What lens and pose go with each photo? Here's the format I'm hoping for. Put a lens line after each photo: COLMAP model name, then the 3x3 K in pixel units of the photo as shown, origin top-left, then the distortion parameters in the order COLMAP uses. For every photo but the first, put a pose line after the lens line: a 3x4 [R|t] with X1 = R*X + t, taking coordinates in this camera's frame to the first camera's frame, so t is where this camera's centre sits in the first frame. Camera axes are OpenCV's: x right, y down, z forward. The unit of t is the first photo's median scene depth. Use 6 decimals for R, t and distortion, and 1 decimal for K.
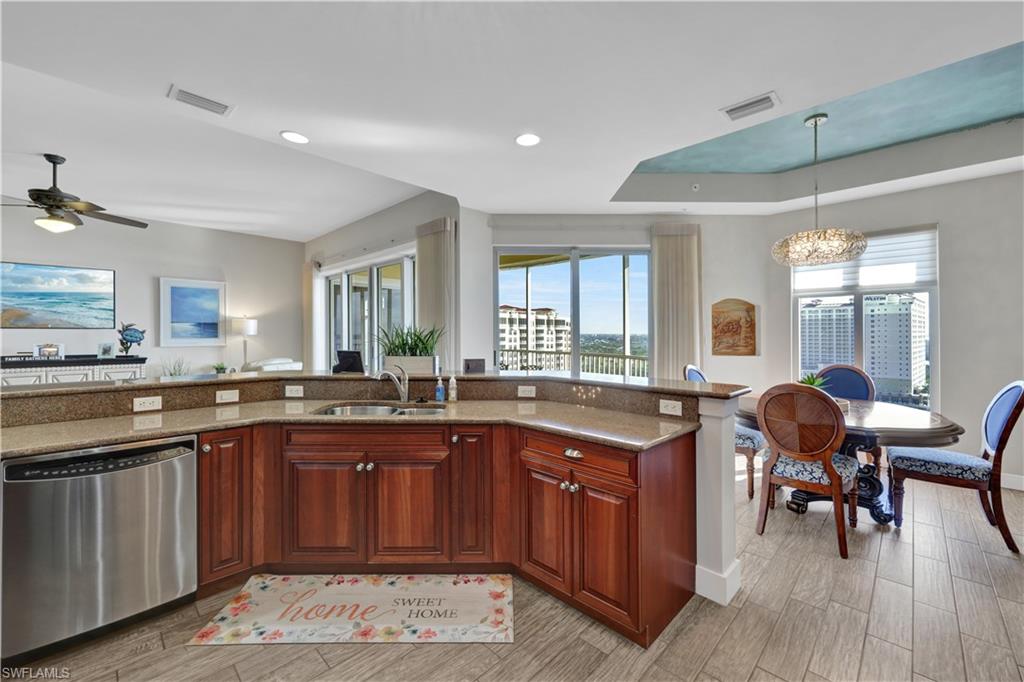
lens RADIAL K [[412.3, 0, 512.0], [0, 412.3, 341.0], [0, 0, 1]] dist [-0.001524, -0.000137]
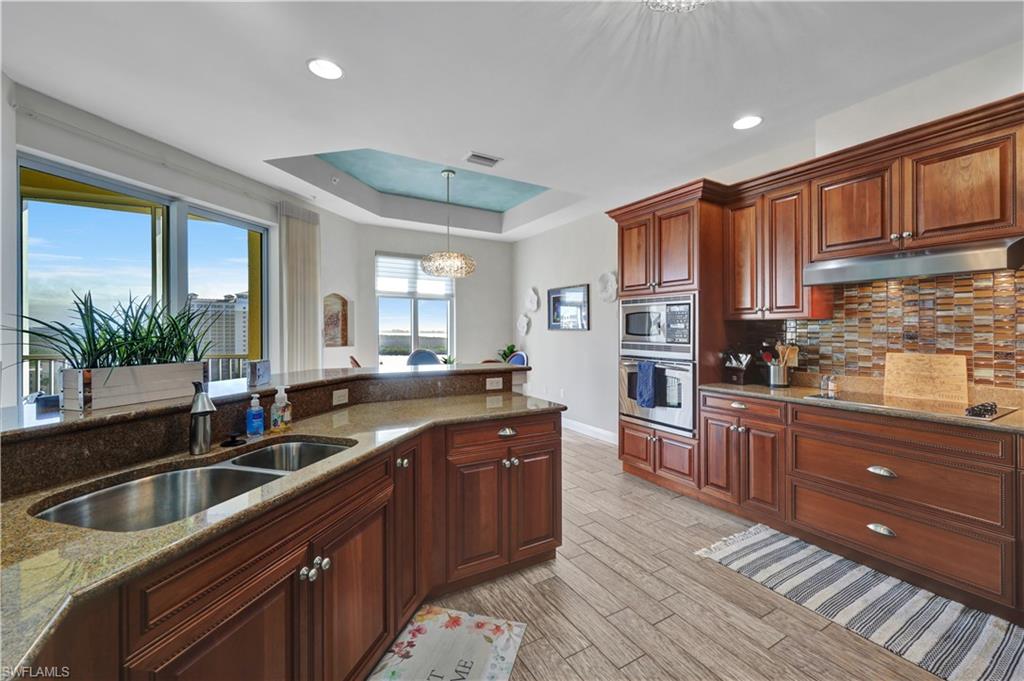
lens RADIAL K [[411.3, 0, 513.1], [0, 411.3, 332.4], [0, 0, 1]] dist [-0.001128, -0.000078]
pose [[0.266153, -0.004060, 0.963922, -0.449857], [0.011658, 0.999932, 0.000993, 0.003317], [-0.963860, 0.010973, 0.266182, 0.344514]]
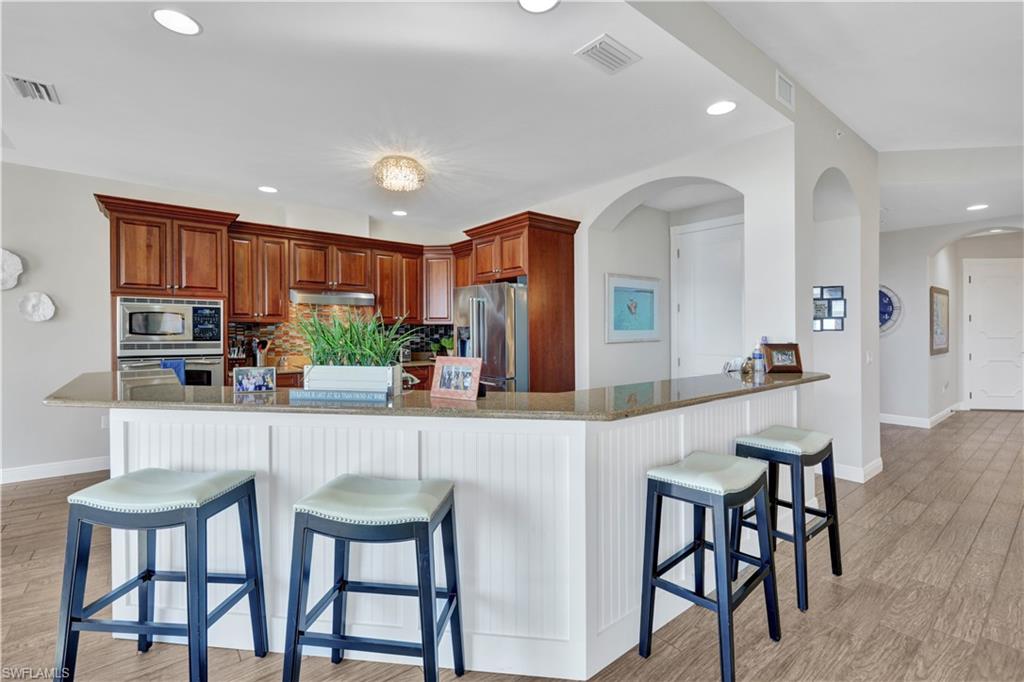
lens RADIAL K [[458.6, 0, 512.9], [0, 458.6, 328.2], [0, 0, 1]] dist [-0.000489, -0.000064]
pose [[-0.992688, -0.001346, 0.120699, -0.420198], [0.000051, 0.999933, 0.011567, -0.013075], [-0.120706, 0.011489, -0.992622, 1.231721]]
